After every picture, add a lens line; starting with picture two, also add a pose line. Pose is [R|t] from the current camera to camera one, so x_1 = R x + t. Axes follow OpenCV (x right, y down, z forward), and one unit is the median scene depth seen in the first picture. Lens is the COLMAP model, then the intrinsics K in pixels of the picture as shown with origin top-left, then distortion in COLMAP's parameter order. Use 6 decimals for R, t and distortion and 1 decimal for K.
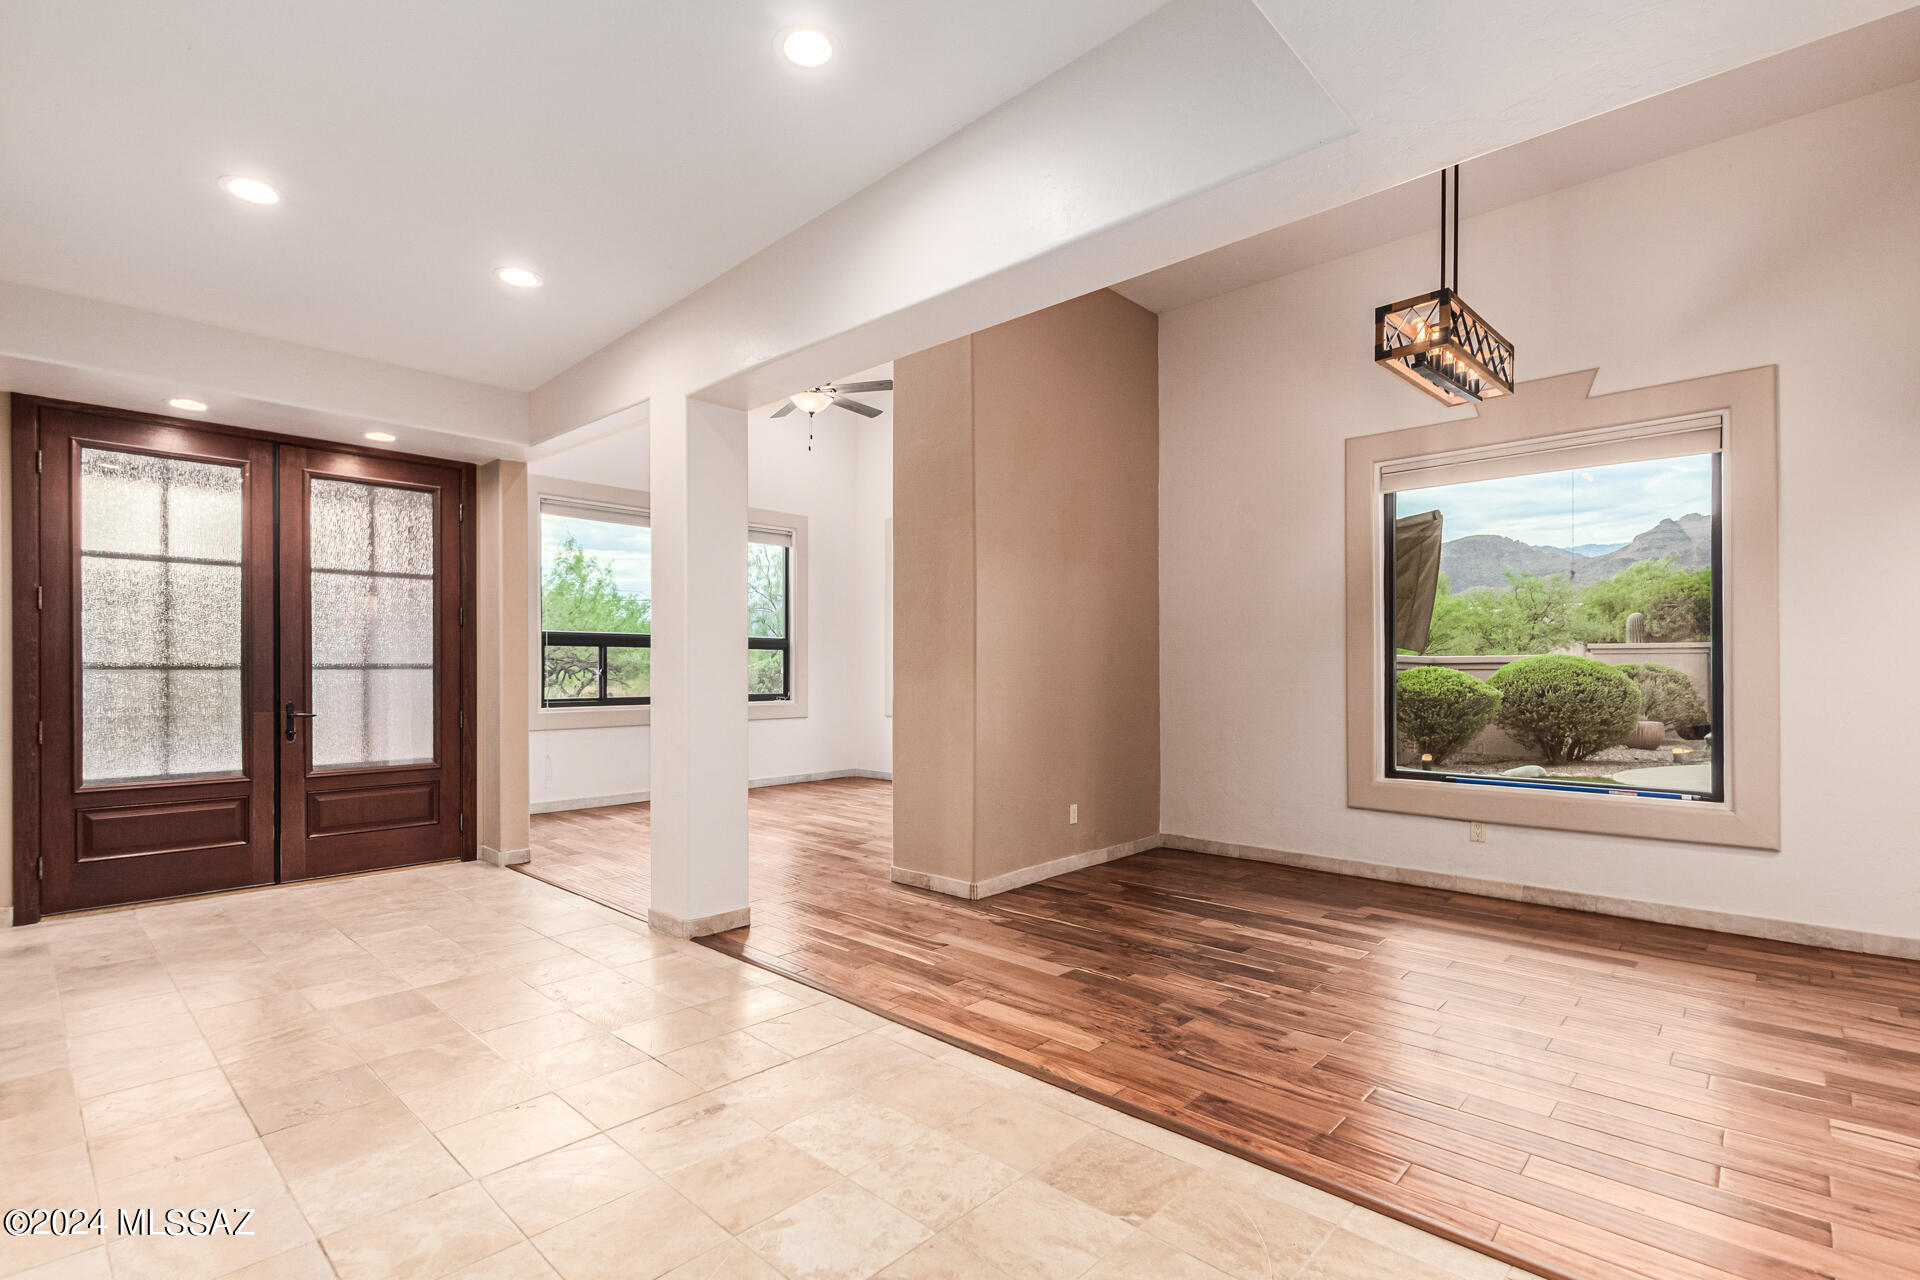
lens RADIAL K [[898.3, 0, 953.2], [0, 898.3, 665.6], [0, 0, 1]] dist [0.009420, -0.002802]
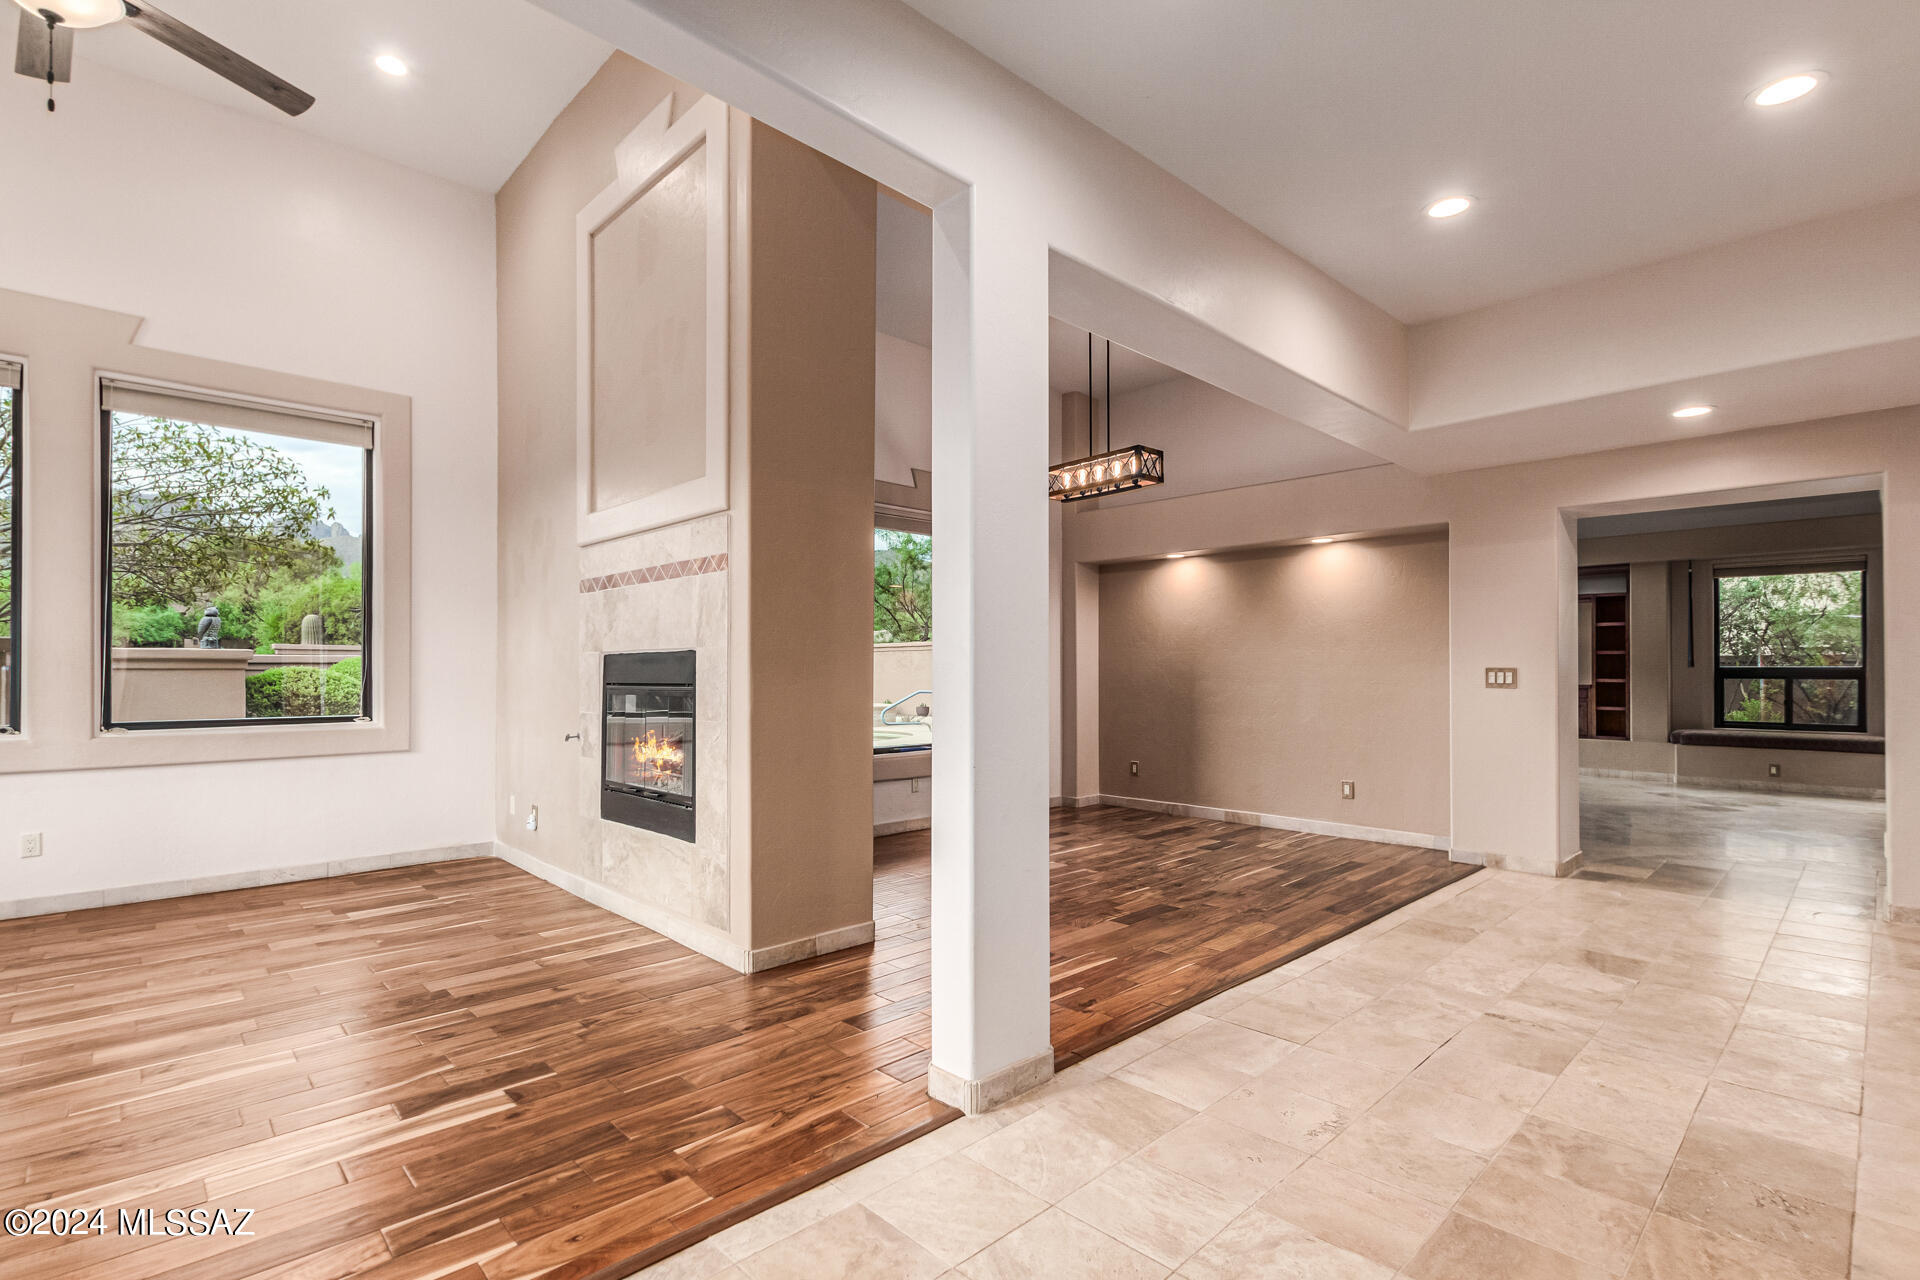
lens RADIAL K [[898.3, 0, 955.3], [0, 898.3, 664.6], [0, 0, 1]] dist [0.009420, -0.002802]
pose [[0.046771, 0.008525, 0.998869, -0.858583], [-0.005377, 0.999951, -0.008283, 0.009899], [-0.998891, -0.004983, 0.046815, 0.933712]]
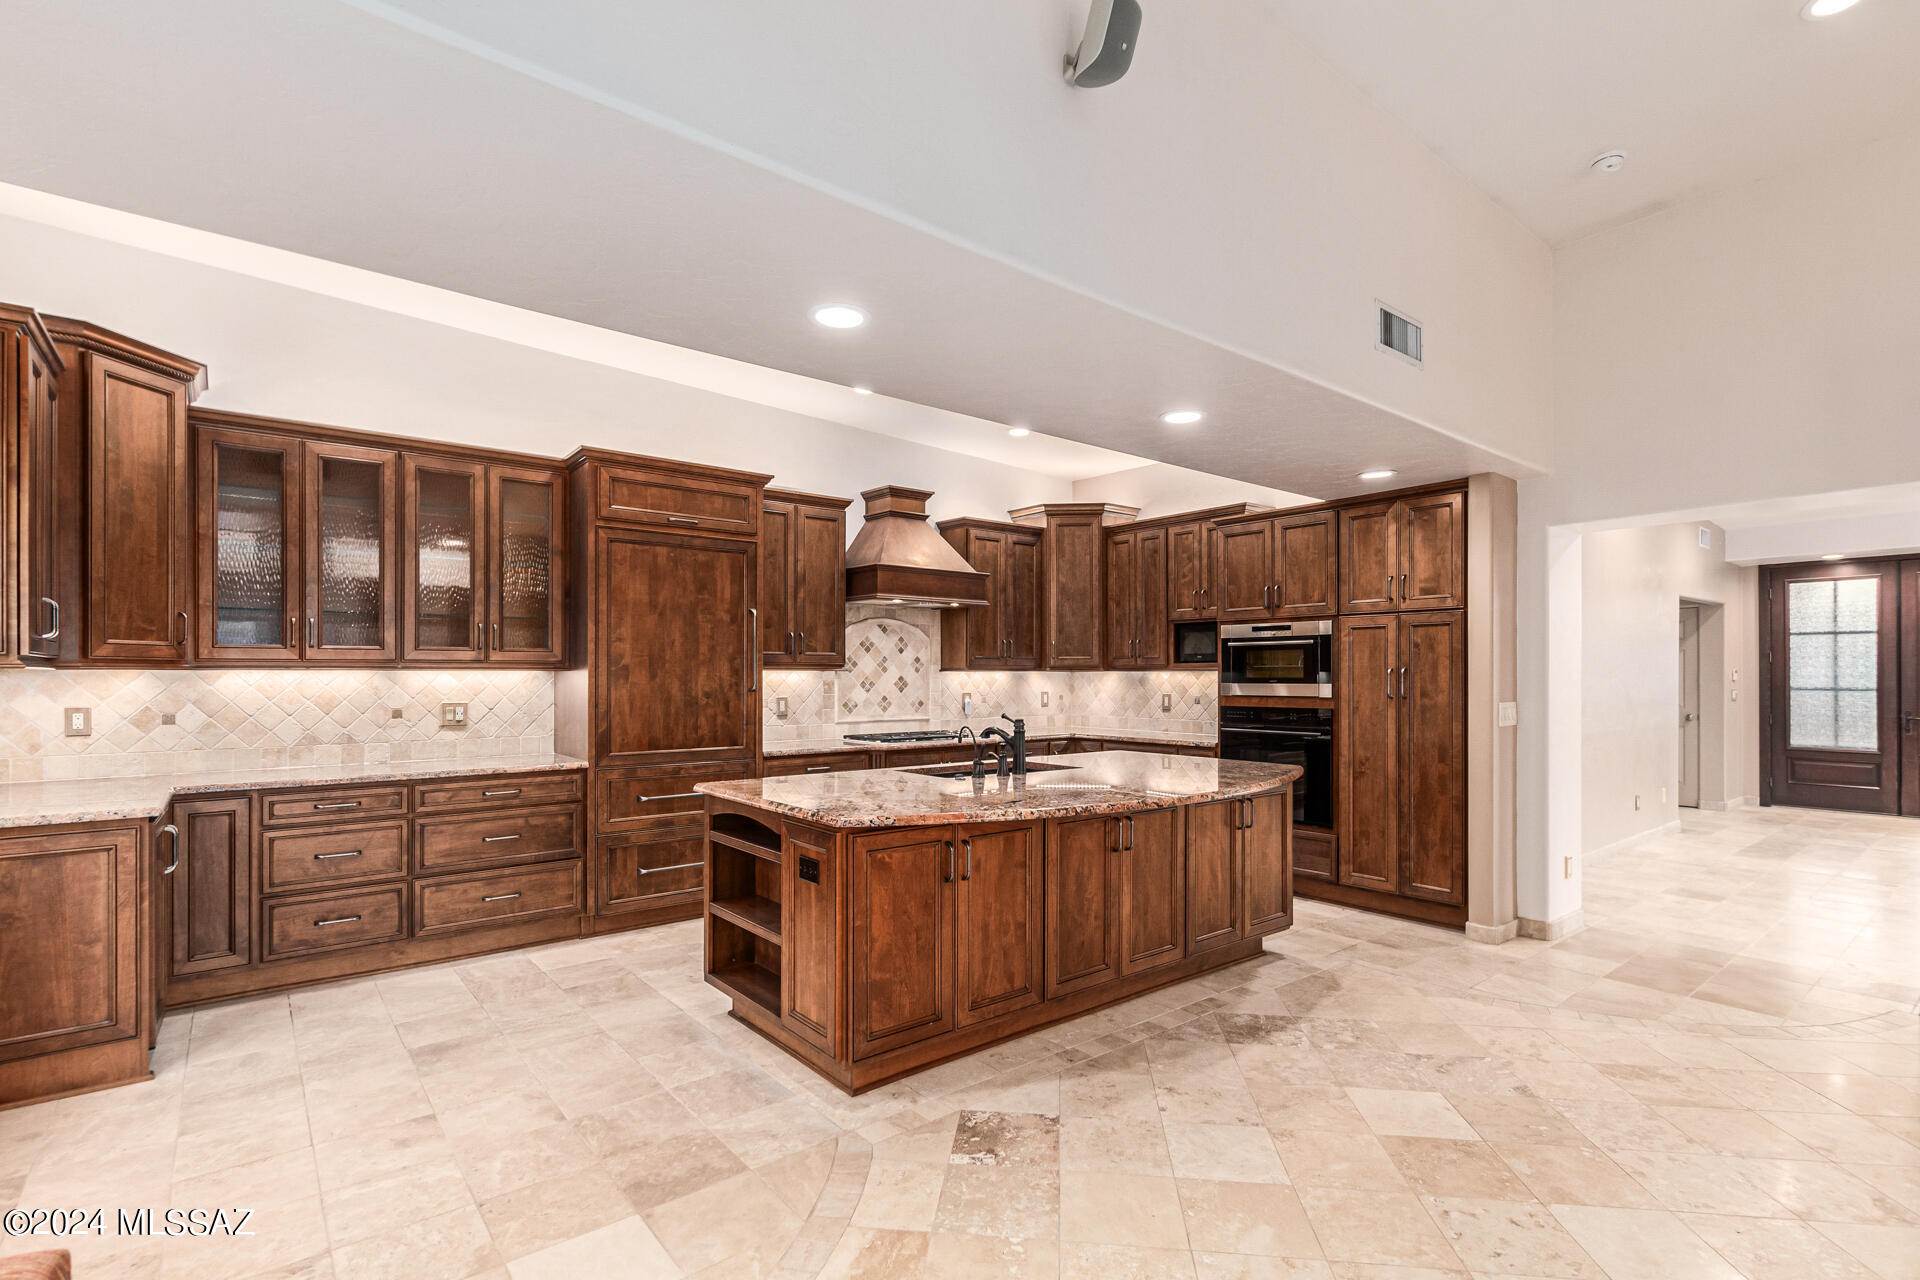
lens RADIAL K [[898.3, 0, 929.5], [0, 898.3, 667.7], [0, 0, 1]] dist [0.009420, -0.002802]
pose [[-0.157581, -0.008673, -0.987468, 1.360425], [0.005340, 0.999939, -0.009635, -0.037854], [0.987492, -0.006791, -0.157525, -0.606799]]
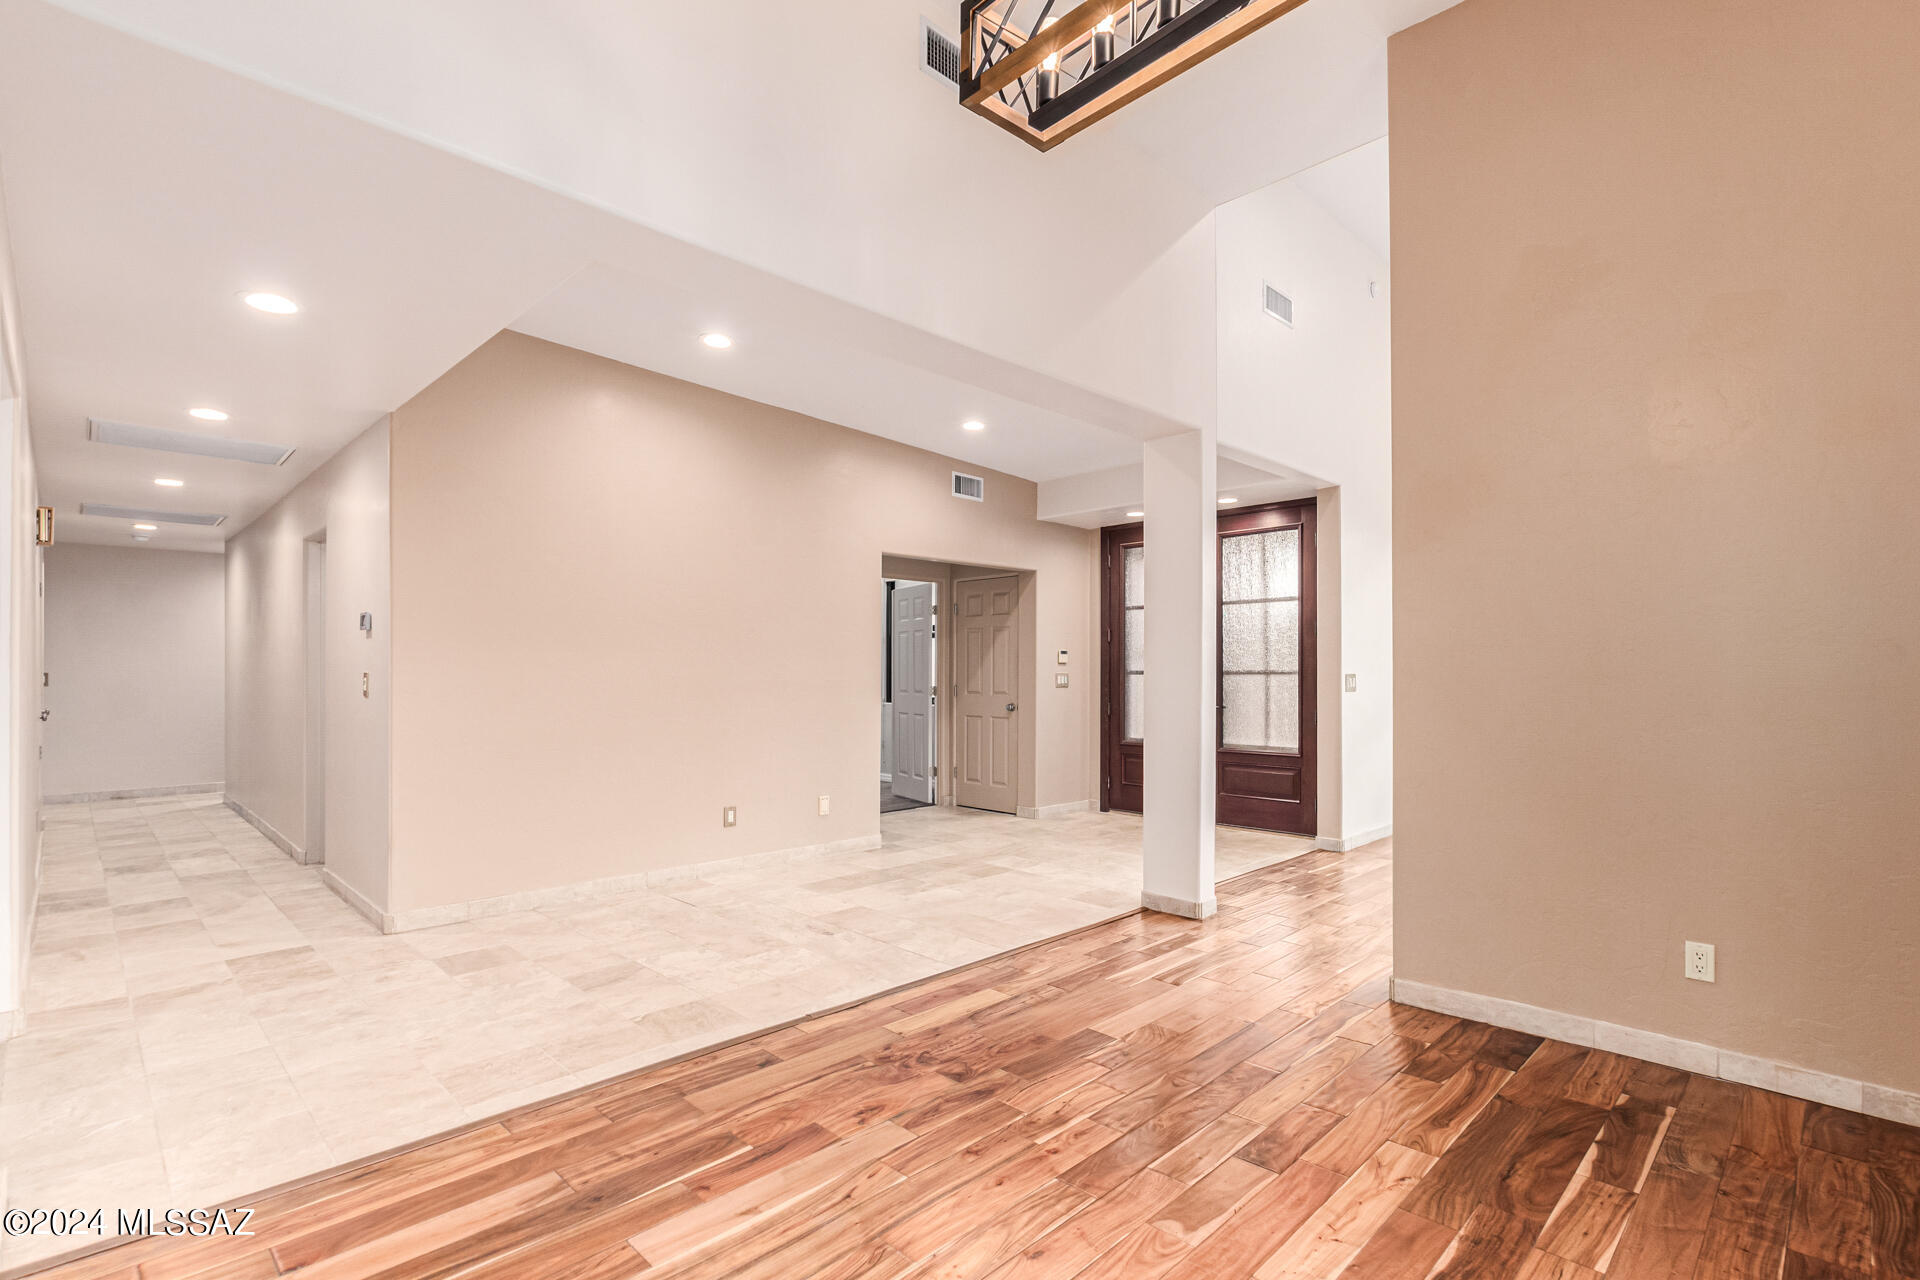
lens RADIAL K [[898.3, 0, 955.4], [0, 898.3, 654.4], [0, 0, 1]] dist [0.009420, -0.002802]
pose [[-0.037752, -0.022145, -0.999042, 0.791912], [0.004964, 0.999738, -0.022348, 0.002366], [0.999275, -0.005803, -0.037632, 0.720027]]
